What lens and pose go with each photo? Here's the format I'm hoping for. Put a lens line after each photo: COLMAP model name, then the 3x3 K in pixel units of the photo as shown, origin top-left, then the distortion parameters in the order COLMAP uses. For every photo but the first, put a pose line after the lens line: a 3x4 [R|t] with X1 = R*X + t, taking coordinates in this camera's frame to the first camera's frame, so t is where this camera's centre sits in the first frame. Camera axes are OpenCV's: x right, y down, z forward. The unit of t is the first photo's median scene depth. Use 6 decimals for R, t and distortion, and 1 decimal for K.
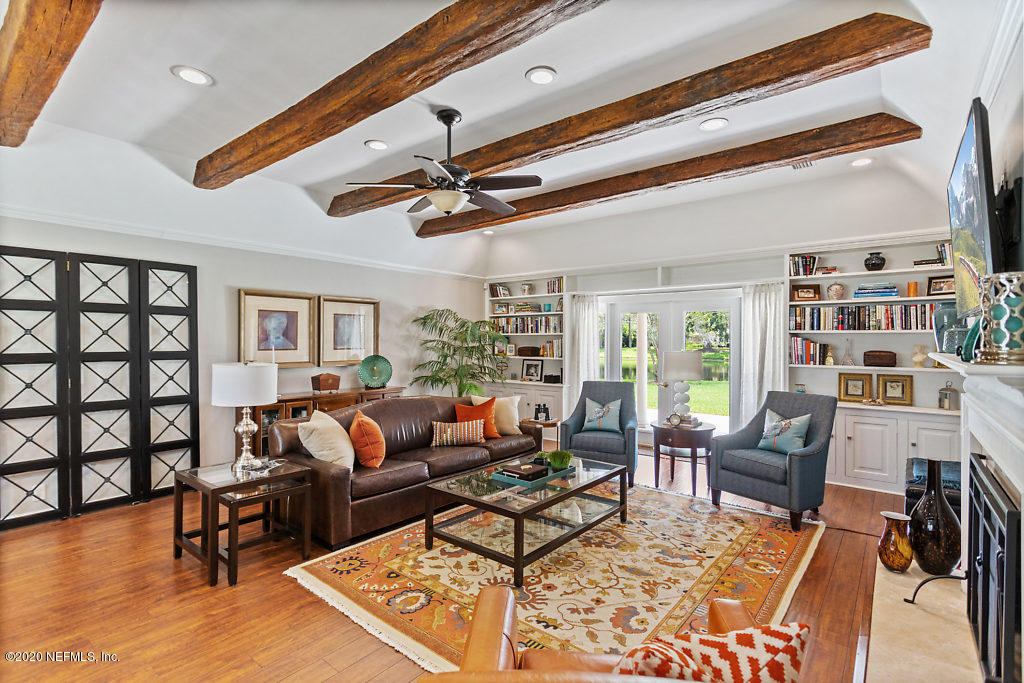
lens RADIAL K [[493.6, 0, 514.2], [0, 493.6, 342.1], [0, 0, 1]] dist [0.008182, -0.001810]
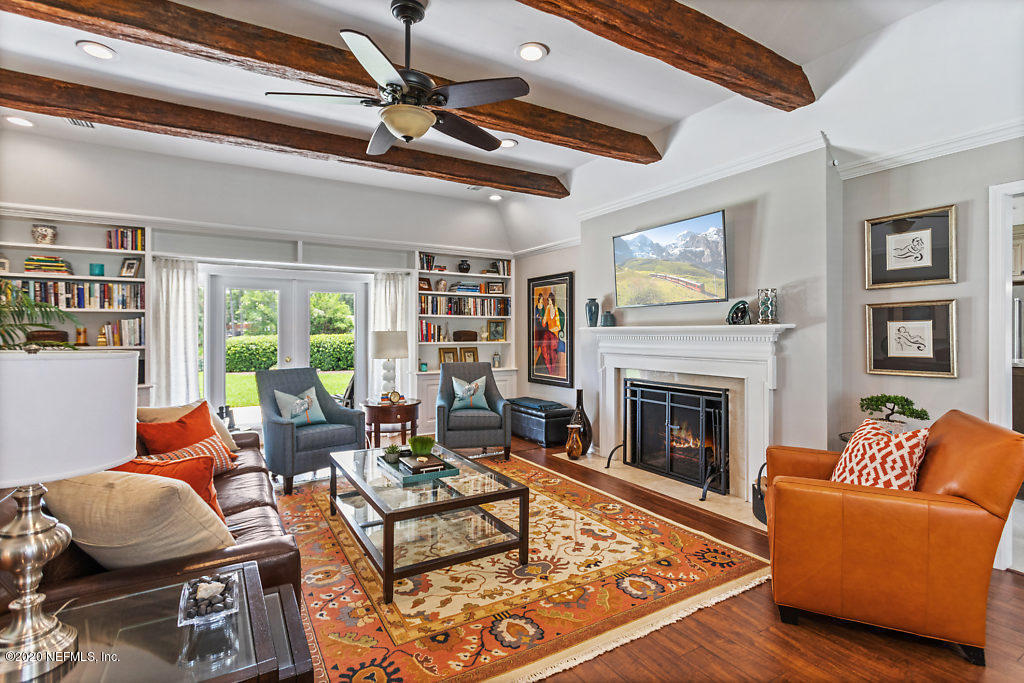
lens RADIAL K [[493.6, 0, 510.7], [0, 493.6, 333.8], [0, 0, 1]] dist [0.008182, -0.001810]
pose [[0.330468, -0.007127, 0.943790, -0.550764], [0.005210, 0.999970, 0.005727, 0.020078], [-0.943803, 0.003025, 0.330495, 0.419981]]
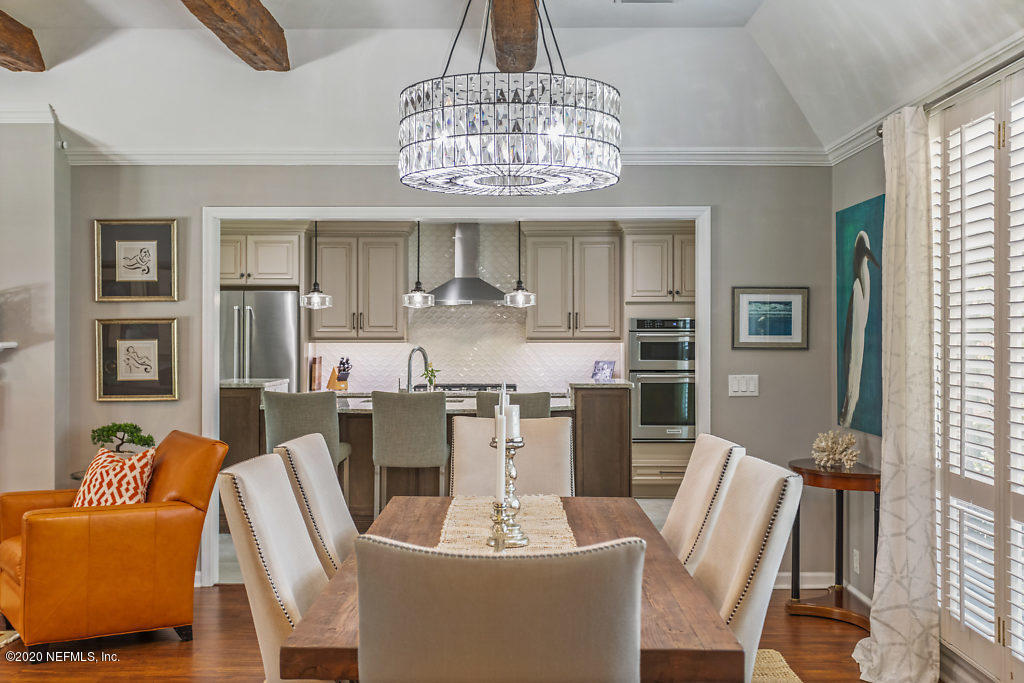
lens RADIAL K [[1121.8, 0, 483.7], [0, 1121.8, 313.7], [0, 0, 1]] dist [0.008237, 0.000000]
pose [[-0.608781, 0.012883, 0.793234, -1.038771], [0.001403, 0.999884, -0.015162, 0.000360], [-0.793337, -0.008118, -0.608729, 0.613862]]
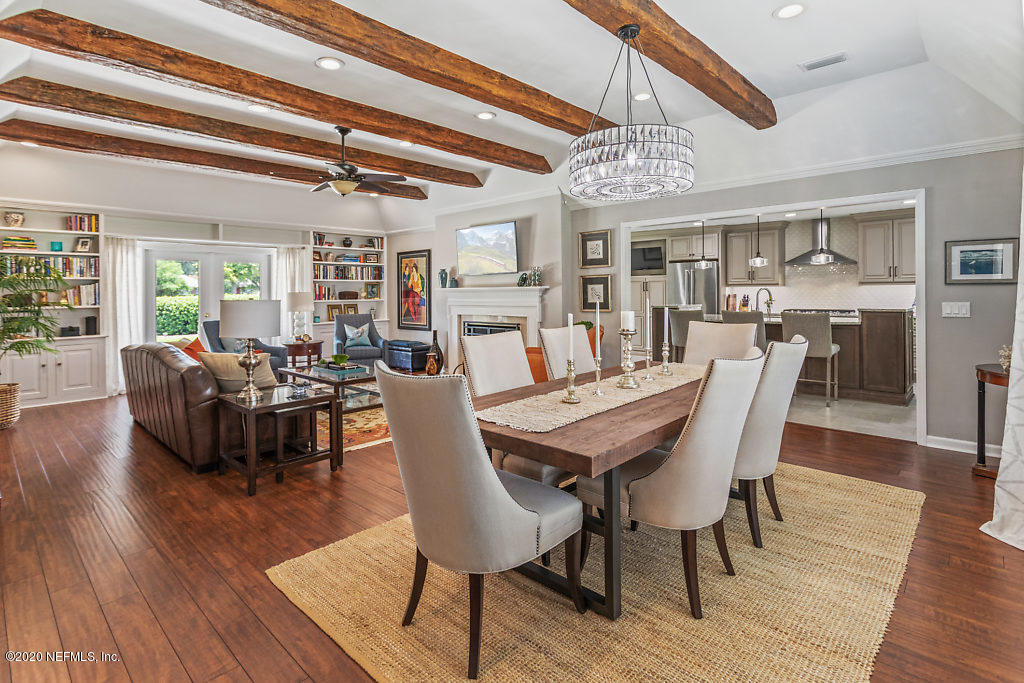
lens RADIAL K [[493.6, 0, 503.0], [0, 493.6, 283.1], [0, 0, 1]] dist [0.008182, -0.001810]
pose [[0.072258, 0.011375, 0.997321, -1.065873], [0.013555, 0.999831, -0.012386, 0.018786], [-0.997294, 0.014414, 0.072092, 0.297697]]
